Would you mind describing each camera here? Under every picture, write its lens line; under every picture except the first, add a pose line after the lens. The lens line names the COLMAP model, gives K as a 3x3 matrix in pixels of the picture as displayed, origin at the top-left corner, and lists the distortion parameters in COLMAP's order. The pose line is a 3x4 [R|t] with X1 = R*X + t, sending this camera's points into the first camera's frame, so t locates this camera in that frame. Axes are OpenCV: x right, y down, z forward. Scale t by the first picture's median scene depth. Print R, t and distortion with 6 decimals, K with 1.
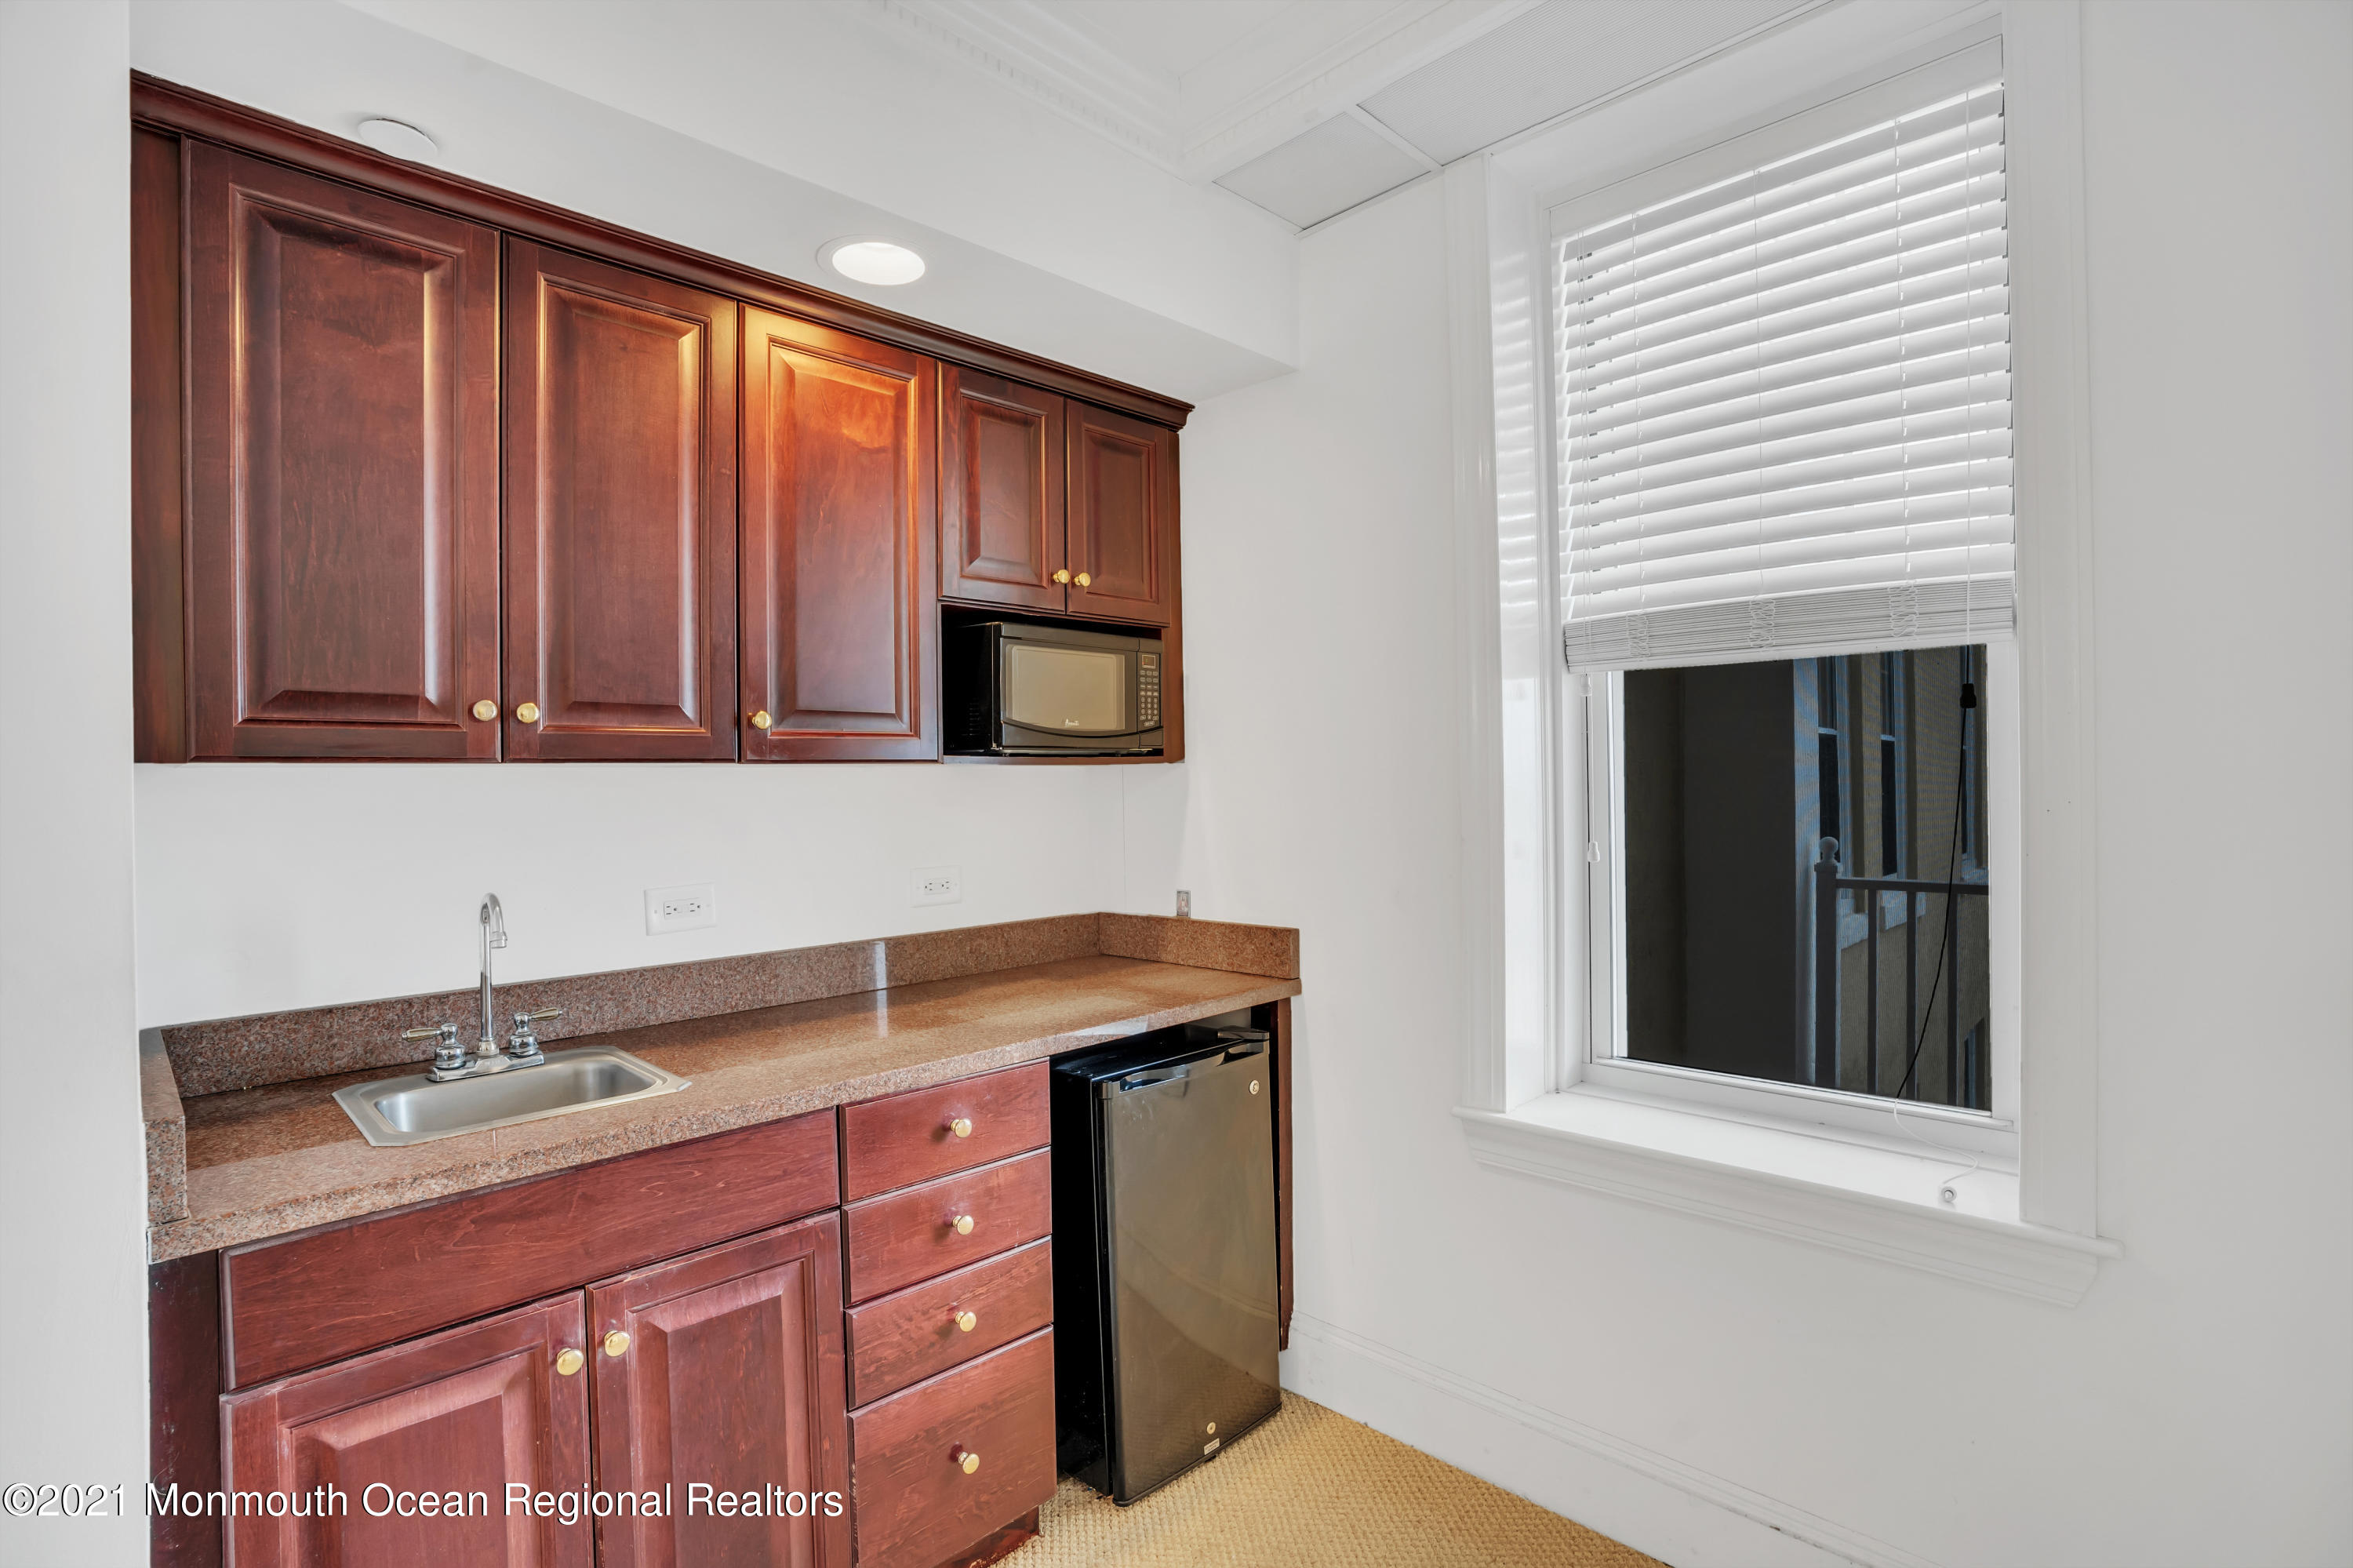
lens RADIAL K [[1095.9, 0, 1175.8], [0, 1095.9, 796.6], [0, 0, 1]] dist [-0.065802, 0.025559]
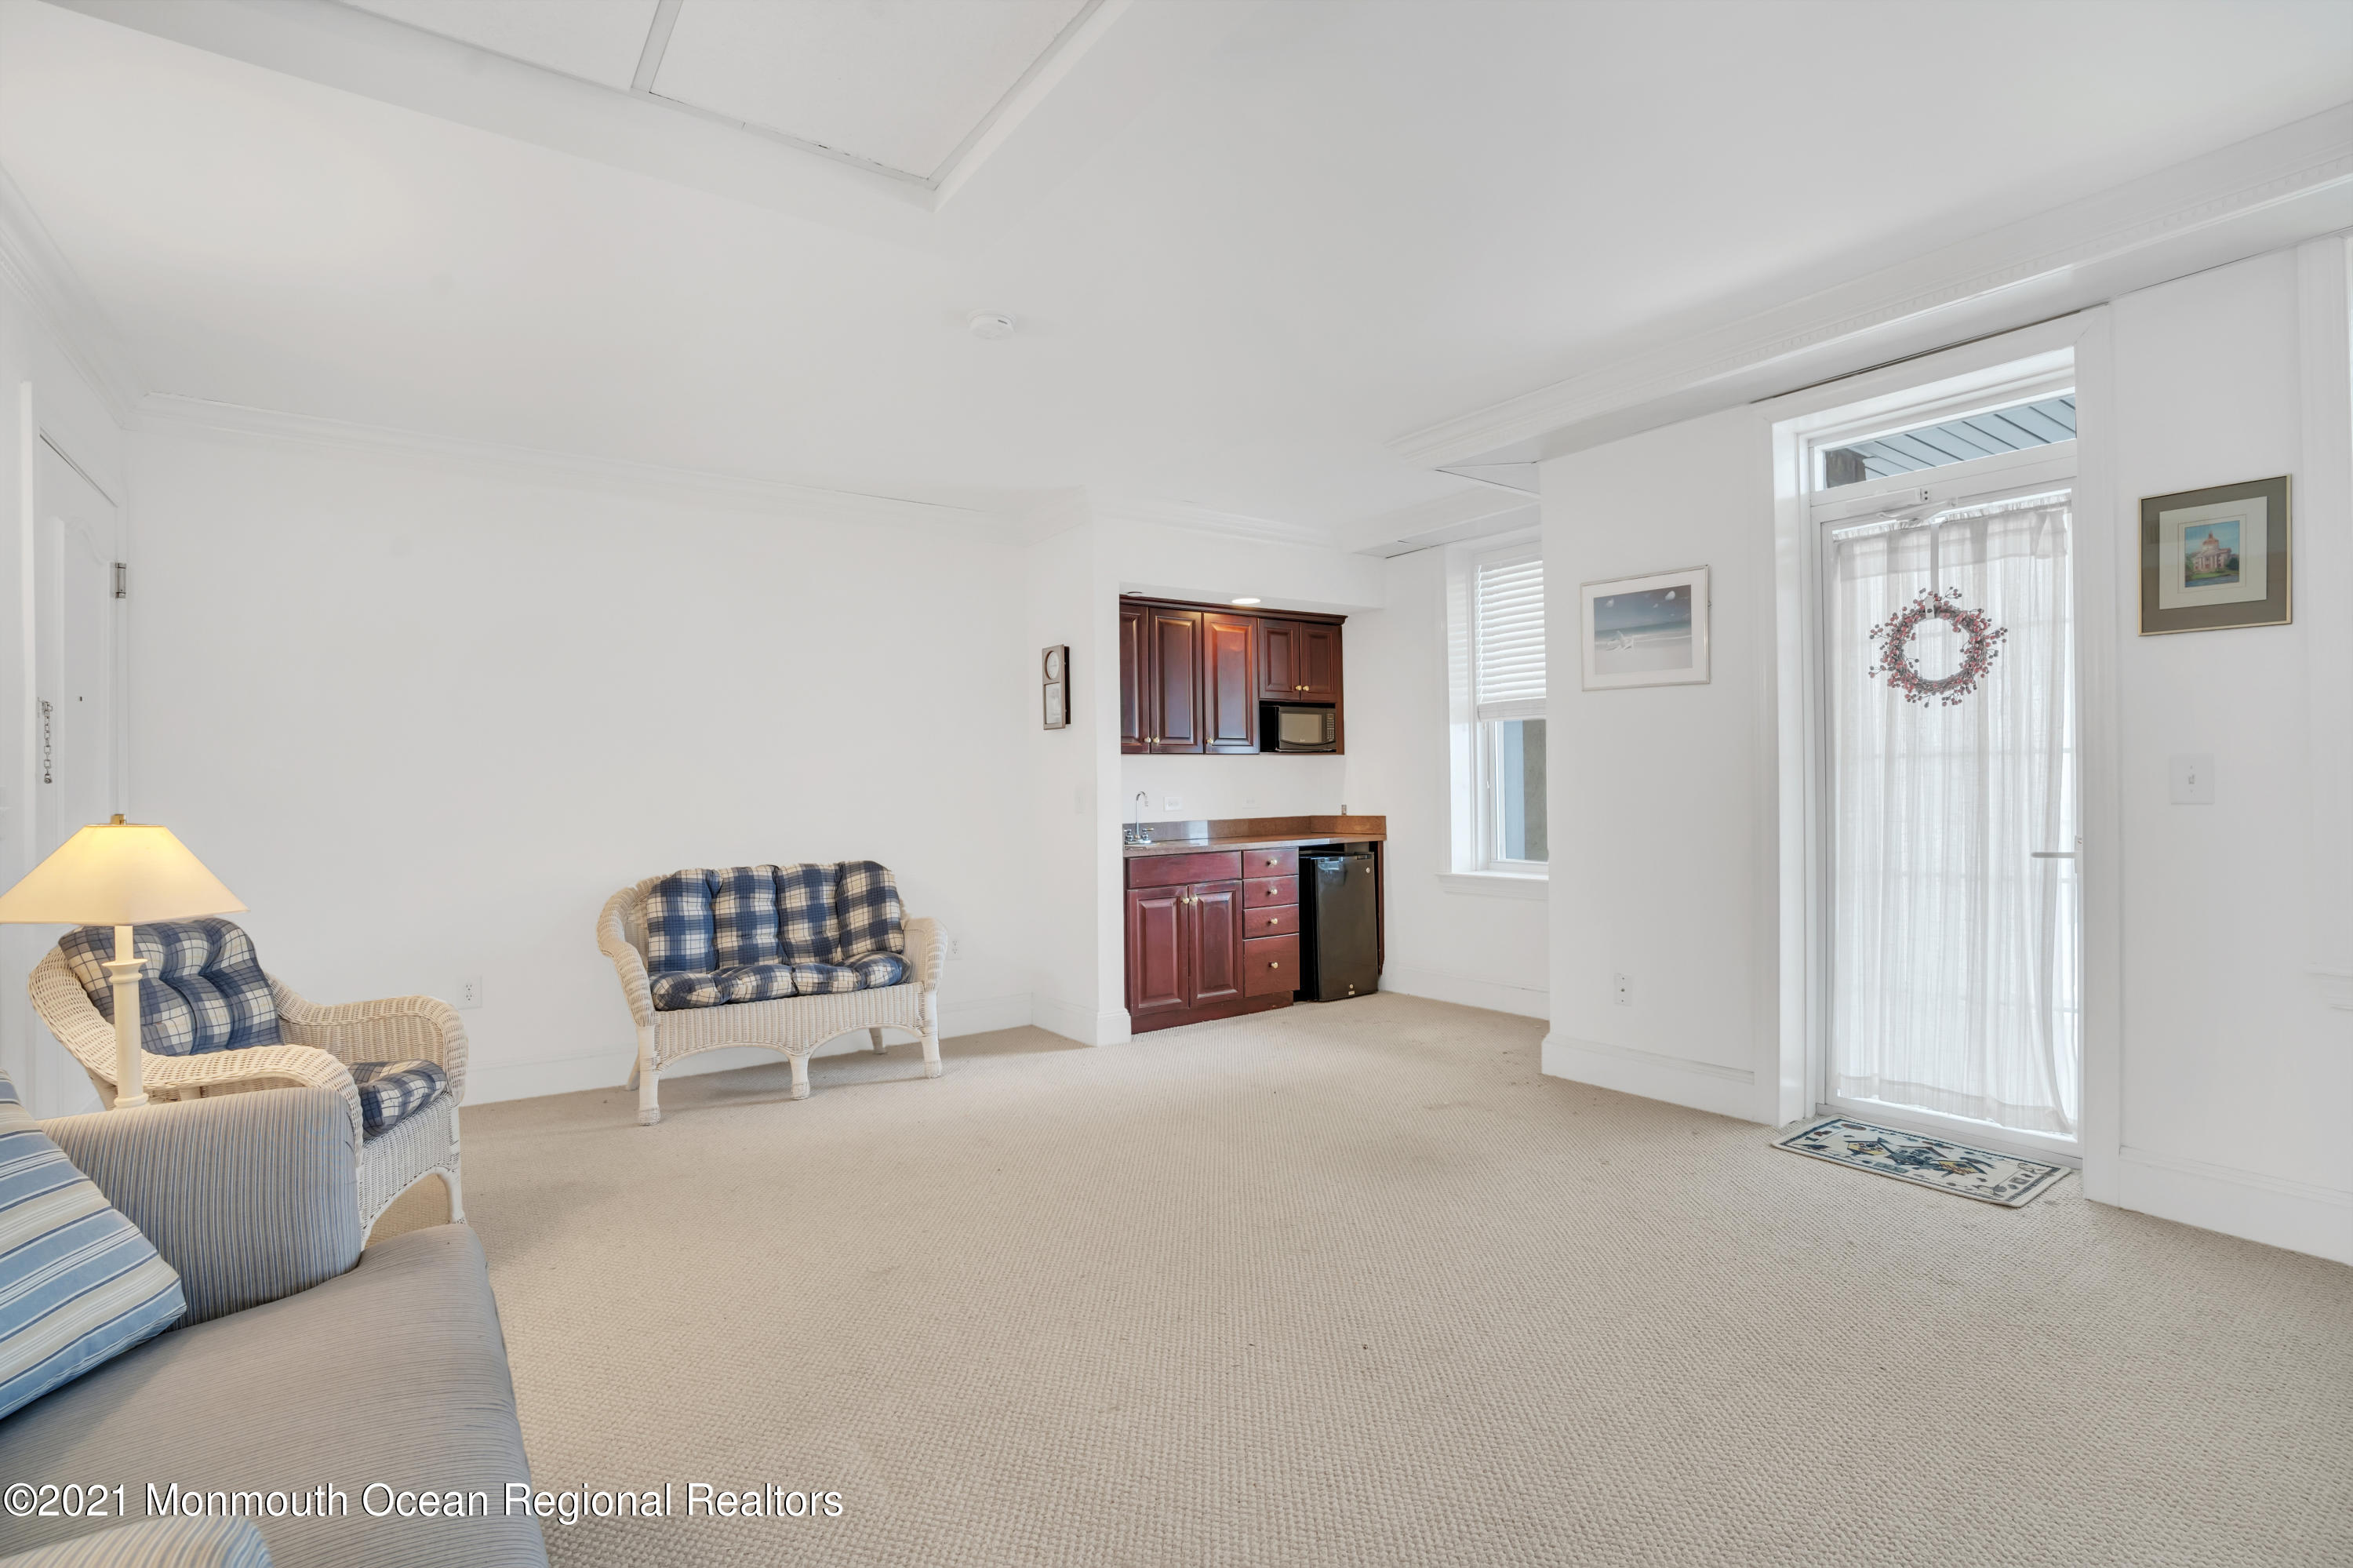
lens RADIAL K [[1095.9, 0, 1167.7], [0, 1095.9, 795.4], [0, 0, 1]] dist [-0.065802, 0.025559]
pose [[0.984682, 0.000270, -0.174358, 0.060965], [-0.000452, 0.999999, -0.001004, 0.086822], [0.174357, 0.001068, 0.984682, -2.073438]]
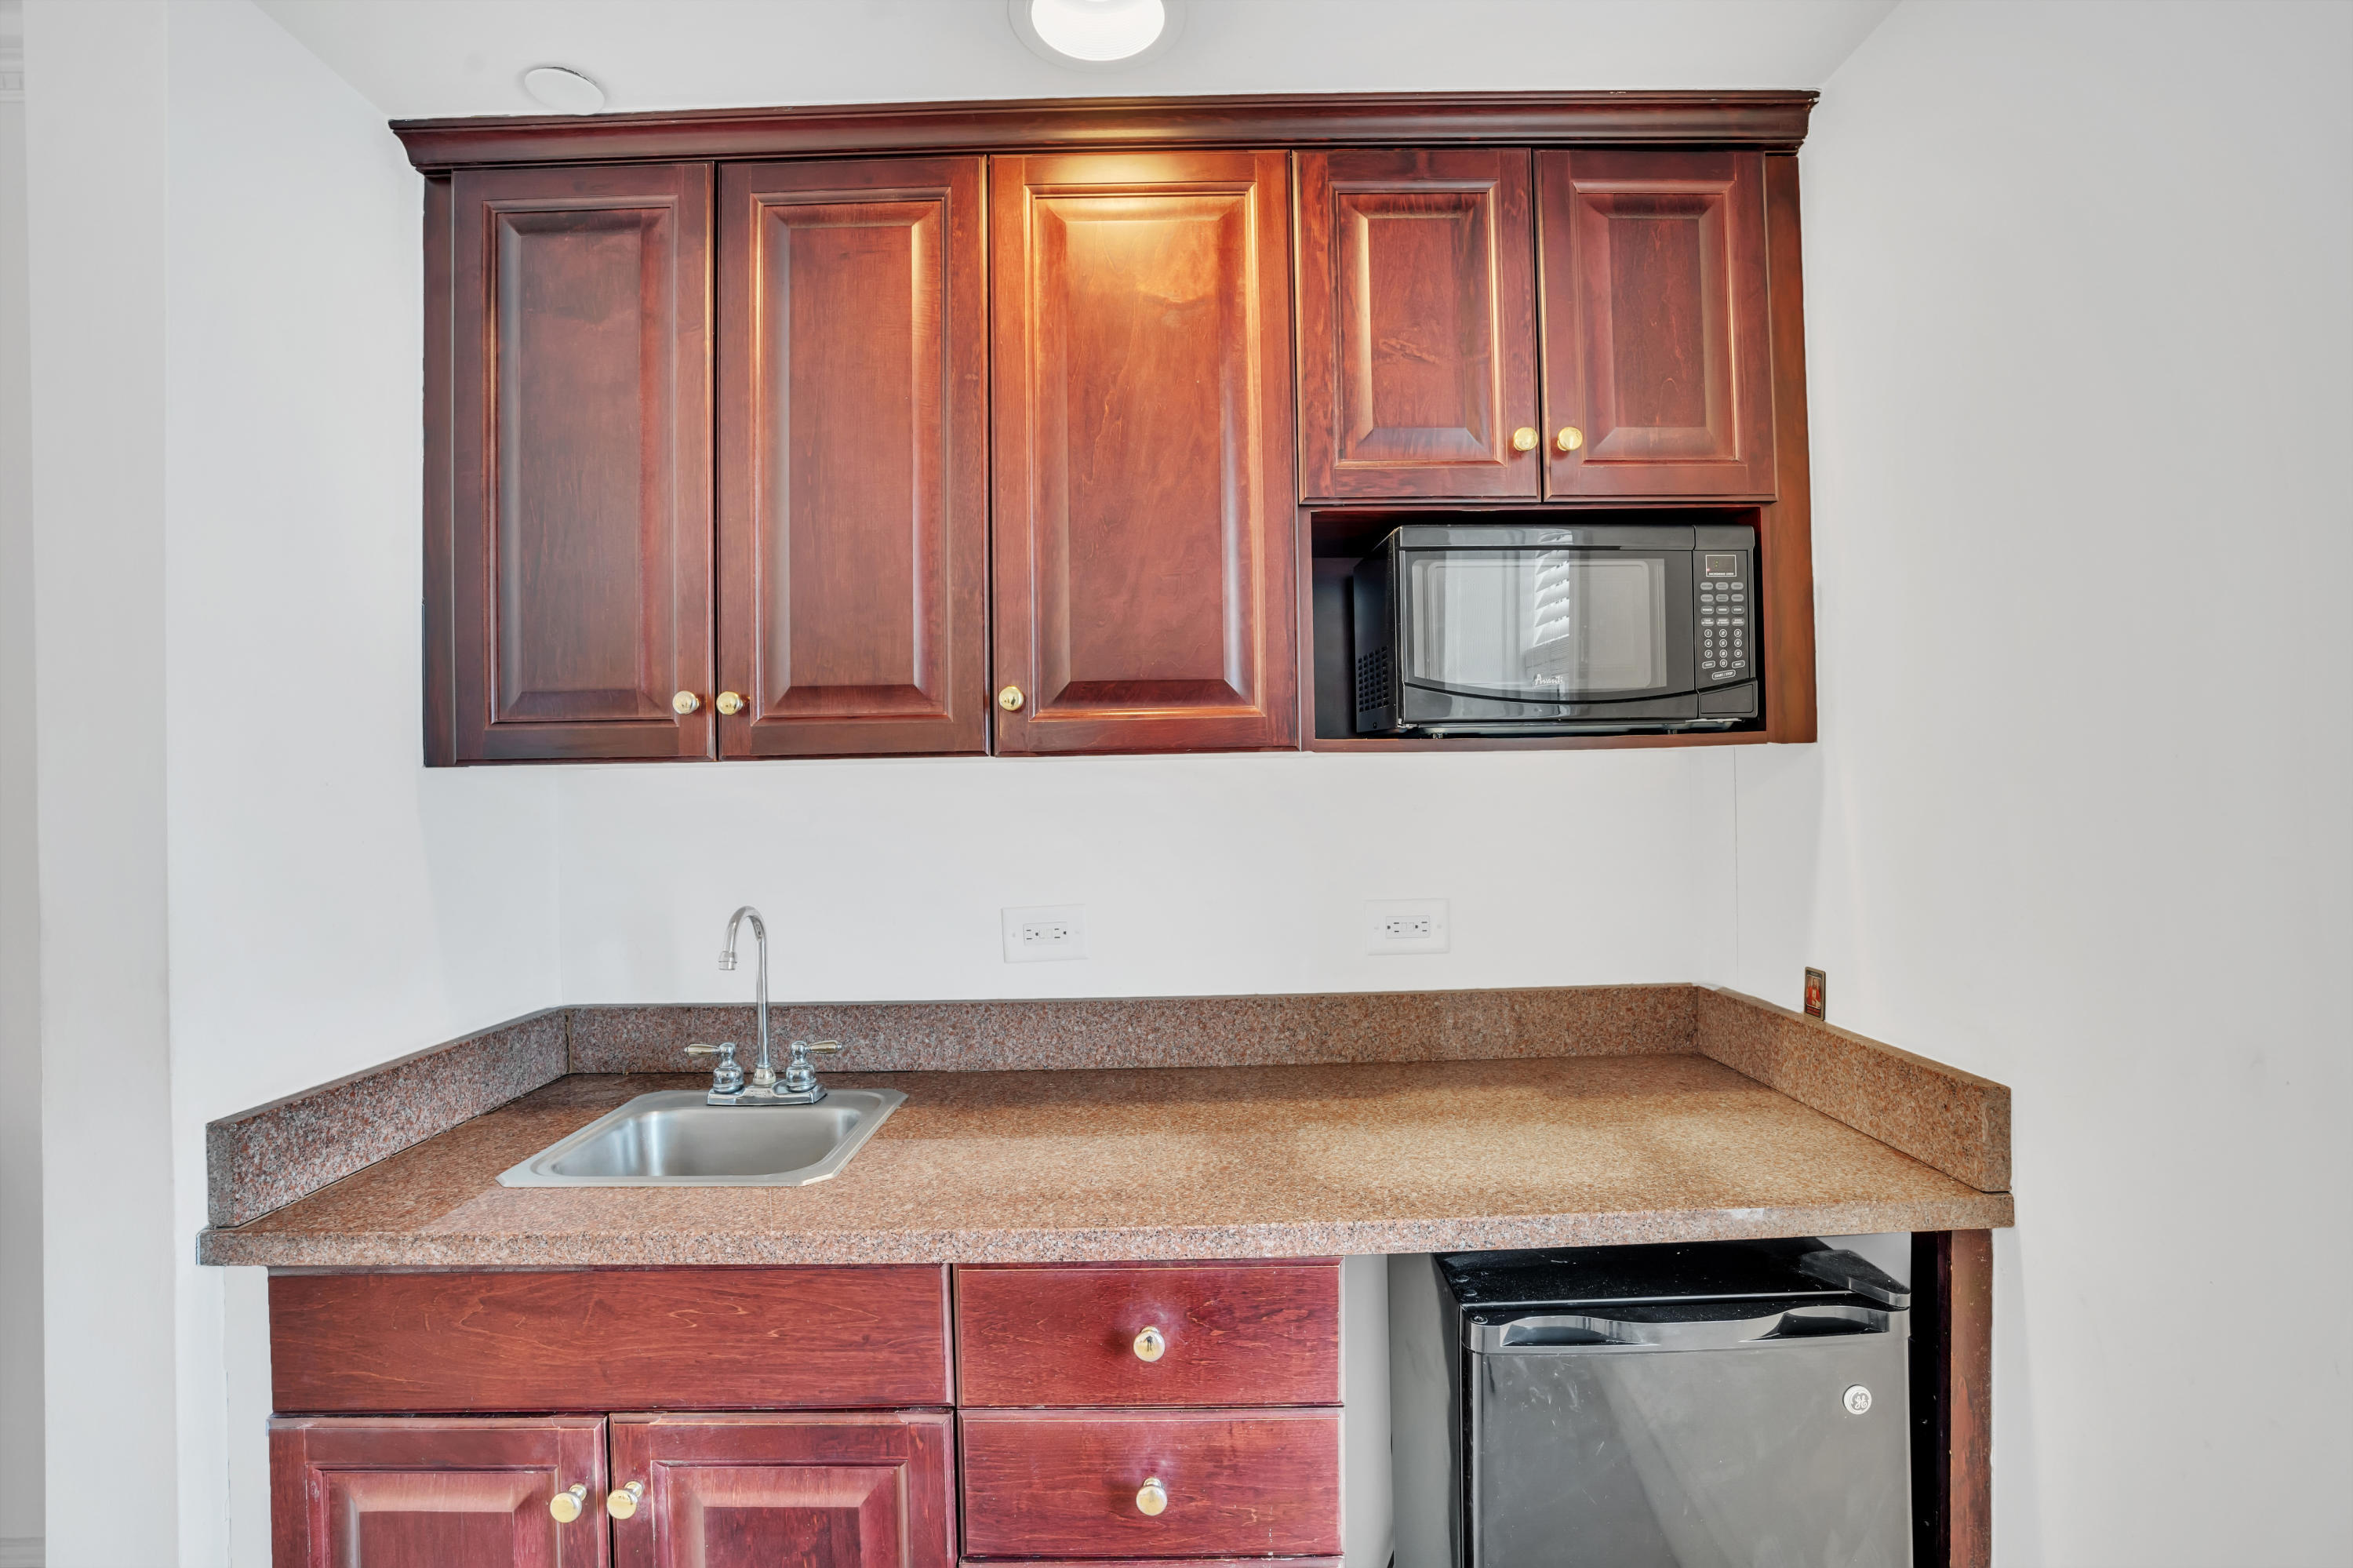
lens RADIAL K [[1095.9, 0, 1174.1], [0, 1095.9, 791.0], [0, 0, 1]] dist [-0.065802, 0.025559]
pose [[0.709089, 0.005667, -0.705096, 0.208080], [-0.002730, 0.999982, 0.005291, -0.009988], [0.705113, -0.001826, 0.709092, 0.496728]]
